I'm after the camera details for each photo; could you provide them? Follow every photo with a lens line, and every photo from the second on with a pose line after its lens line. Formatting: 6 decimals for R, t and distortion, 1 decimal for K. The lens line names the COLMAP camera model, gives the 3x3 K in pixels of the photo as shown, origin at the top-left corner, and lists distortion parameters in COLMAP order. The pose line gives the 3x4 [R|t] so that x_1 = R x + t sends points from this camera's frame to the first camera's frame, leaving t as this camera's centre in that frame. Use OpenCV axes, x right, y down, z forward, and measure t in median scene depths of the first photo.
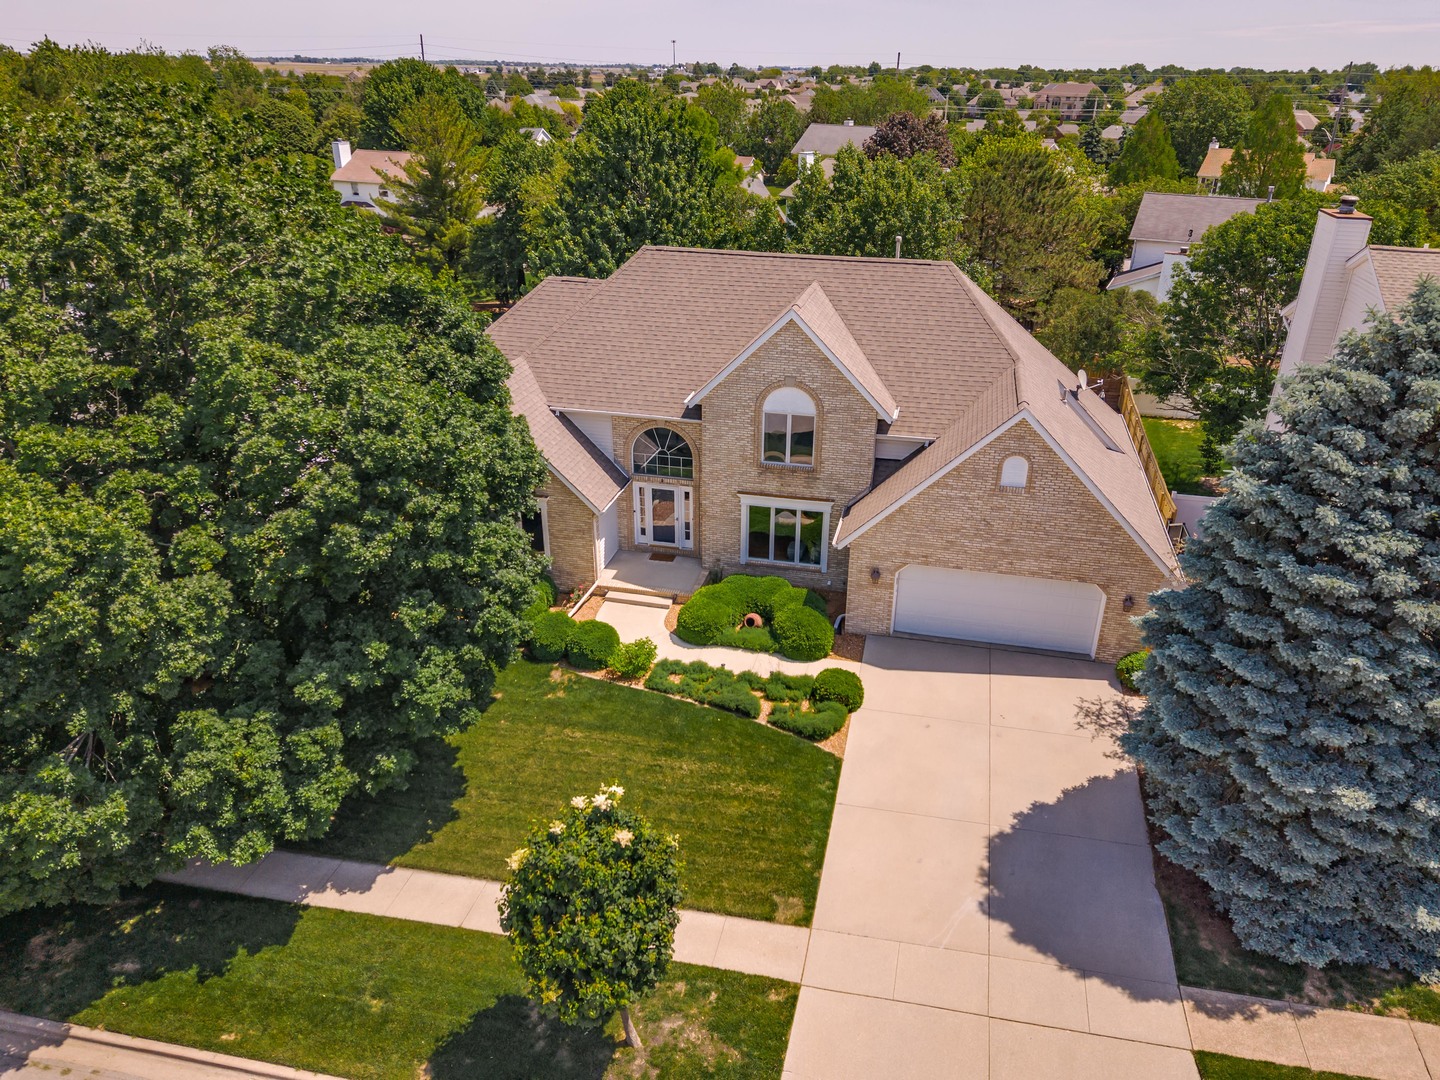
lens RADIAL K [[995.7, 0, 743.7], [0, 995.7, 539.1], [0, 0, 1]] dist [0.006144, -0.003794]
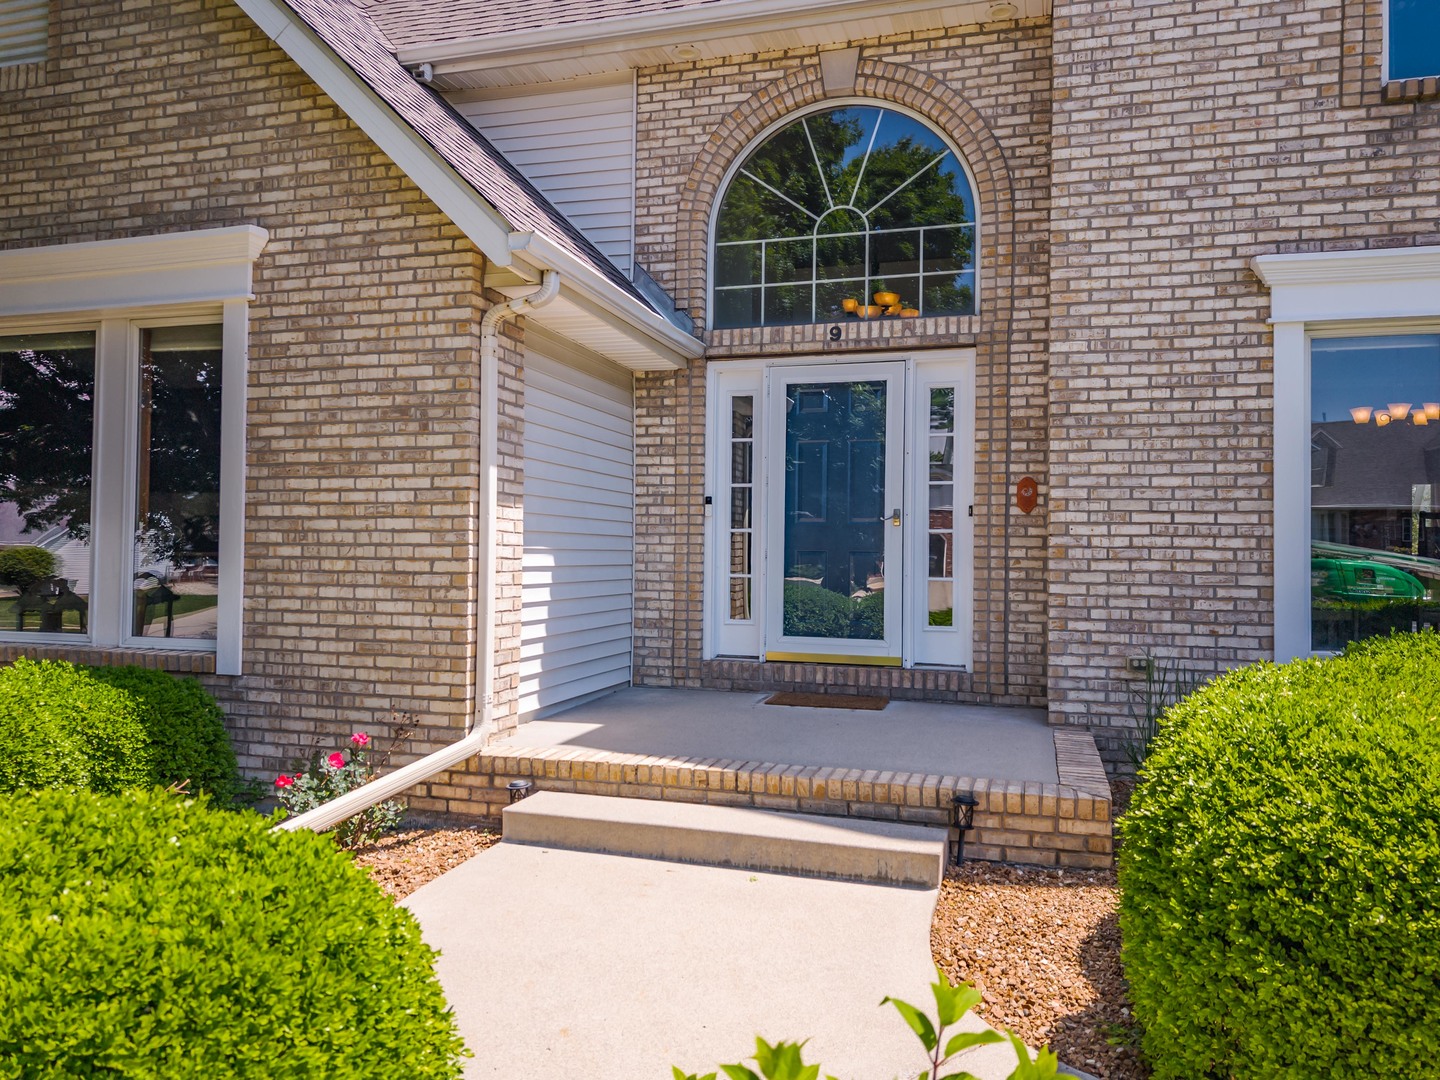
lens RADIAL K [[995.7, 0, 743.7], [0, 995.7, 539.1], [0, 0, 1]] dist [0.006144, -0.003794]
pose [[0.998192, -0.003900, -0.059971, -0.106868], [-0.023587, 0.892399, -0.450631, 0.103456], [0.055276, 0.451231, 0.890694, 0.978104]]
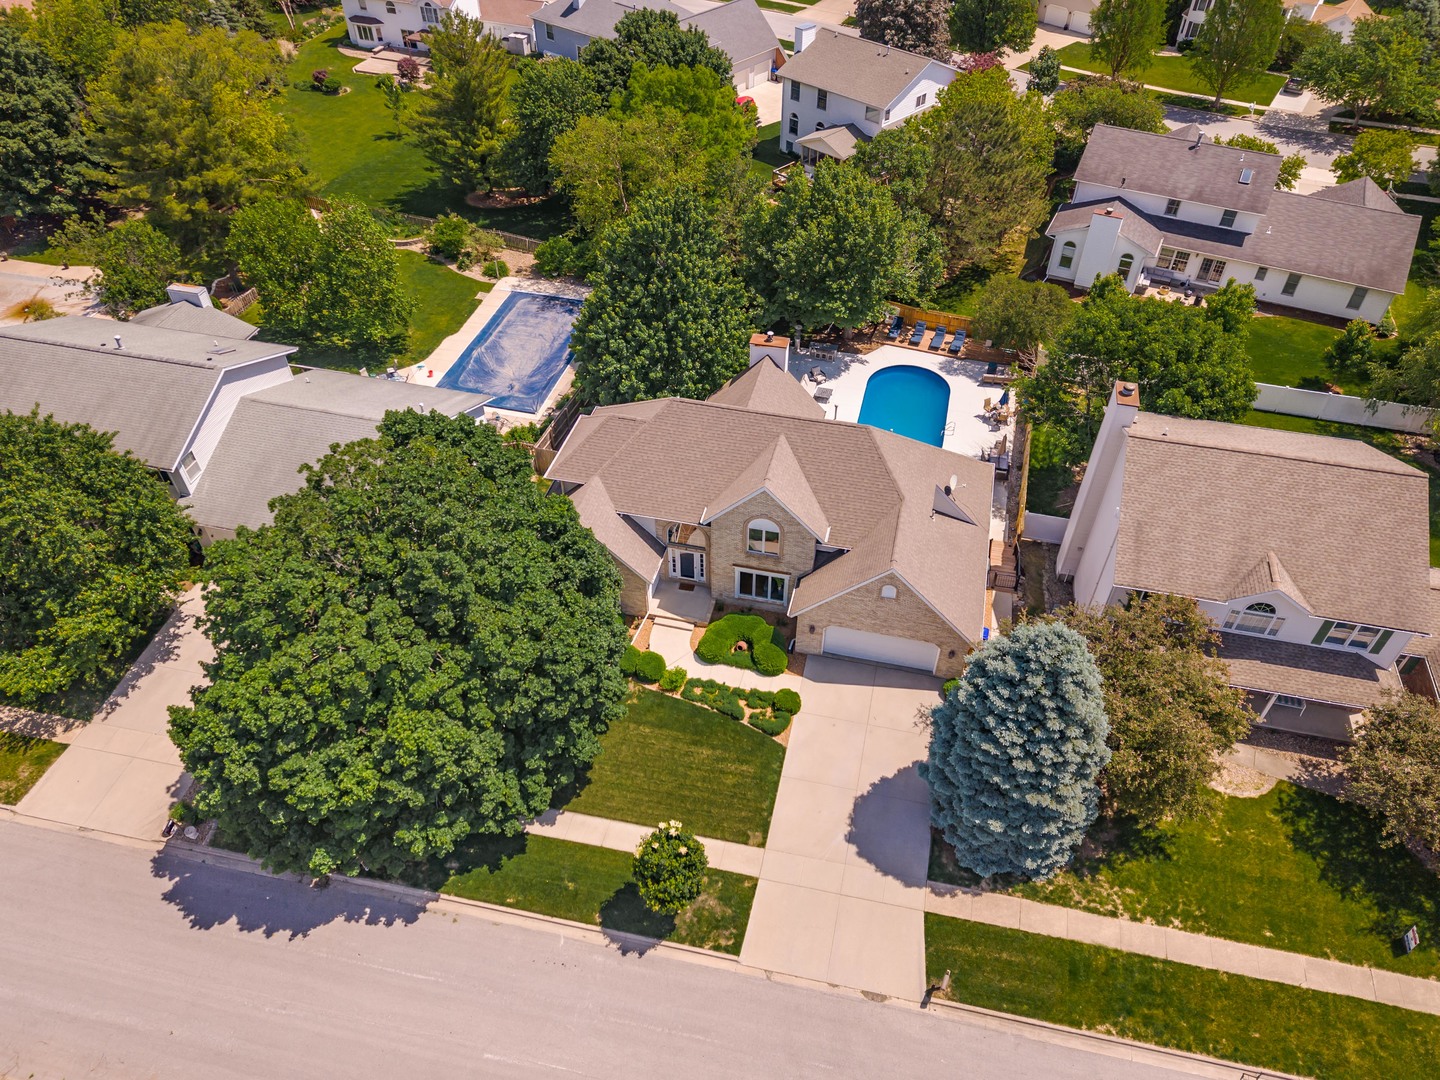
lens RADIAL K [[997.2, 0, 741.8], [0, 997.2, 539.5], [0, 0, 1]] dist [0.012329, -0.007840]
pose [[0.999979, 0.003186, -0.005722, 0.020681], [-0.001205, 0.948325, 0.317297, -0.701310], [0.006437, -0.317284, 0.948309, -0.630487]]
